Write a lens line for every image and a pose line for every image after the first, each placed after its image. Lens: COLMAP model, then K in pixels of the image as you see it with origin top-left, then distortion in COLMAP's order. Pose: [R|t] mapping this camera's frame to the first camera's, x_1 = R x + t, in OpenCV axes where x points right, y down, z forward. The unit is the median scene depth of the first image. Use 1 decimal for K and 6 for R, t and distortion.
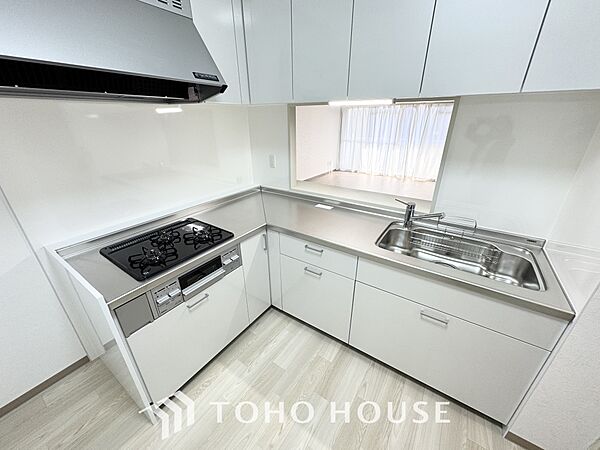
lens RADIAL K [[241.9, 0, 300.0], [0, 241.9, 225.0], [0, 0, 1]] dist [0.000339, 0.000081]
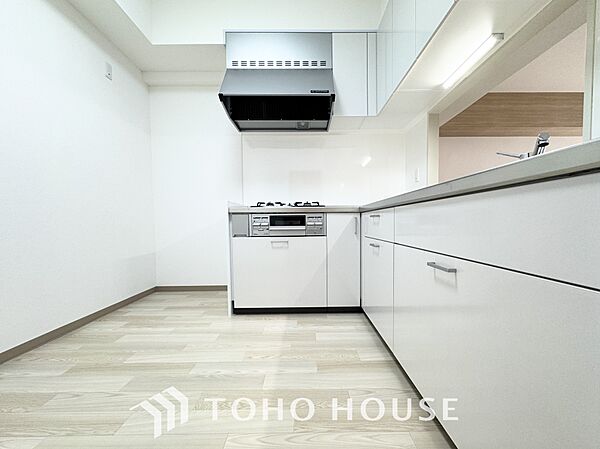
lens RADIAL K [[249.1, 0, 299.8], [0, 249.1, 217.8], [0, 0, 1]] dist [-0.007171, 0.000081]
pose [[0.583828, 0.034765, -0.811132, 0.643064], [-0.322076, 0.927022, -0.192088, 0.358753], [0.745259, 0.373393, 0.552419, 0.245367]]
